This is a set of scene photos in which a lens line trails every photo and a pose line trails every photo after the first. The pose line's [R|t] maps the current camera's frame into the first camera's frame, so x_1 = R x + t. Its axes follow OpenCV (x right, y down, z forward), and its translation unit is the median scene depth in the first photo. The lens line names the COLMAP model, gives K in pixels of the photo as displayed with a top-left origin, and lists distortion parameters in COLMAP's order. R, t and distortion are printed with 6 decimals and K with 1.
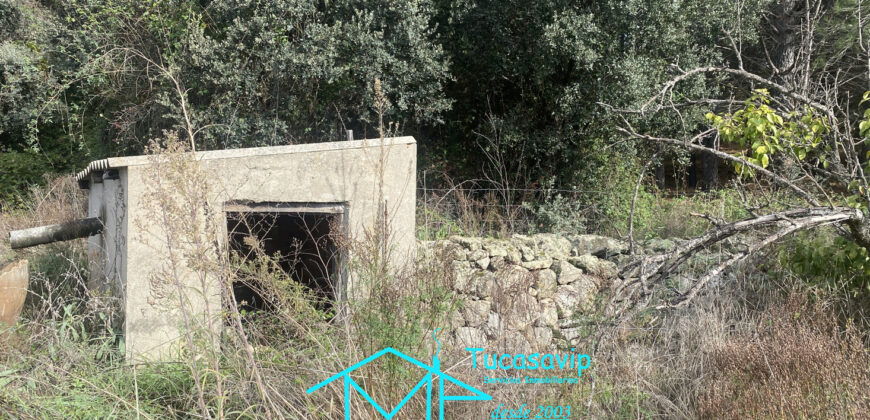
lens RADIAL K [[605.1, 0, 431.1], [0, 605.1, 199.4], [0, 0, 1]] dist [0.003864, -0.004271]
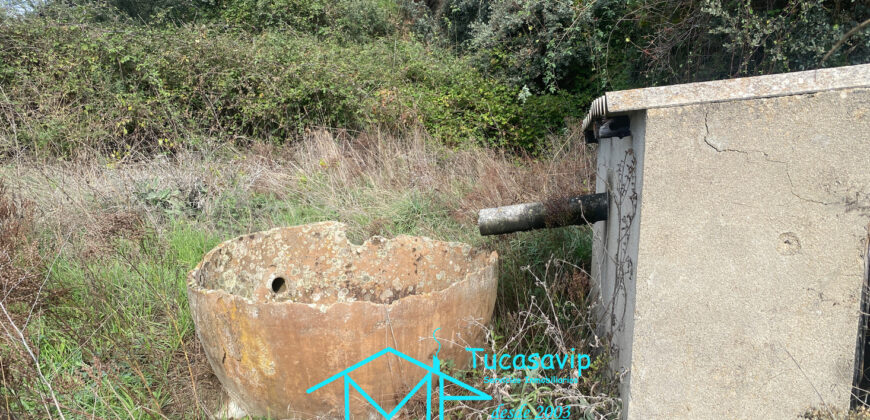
lens RADIAL K [[605.1, 0, 431.1], [0, 605.1, 199.4], [0, 0, 1]] dist [0.003864, -0.004271]
pose [[0.680110, 0.092088, -0.727303, -0.141046], [-0.019014, 0.993961, 0.108071, -0.017132], [0.732863, -0.059671, 0.677754, 0.291897]]
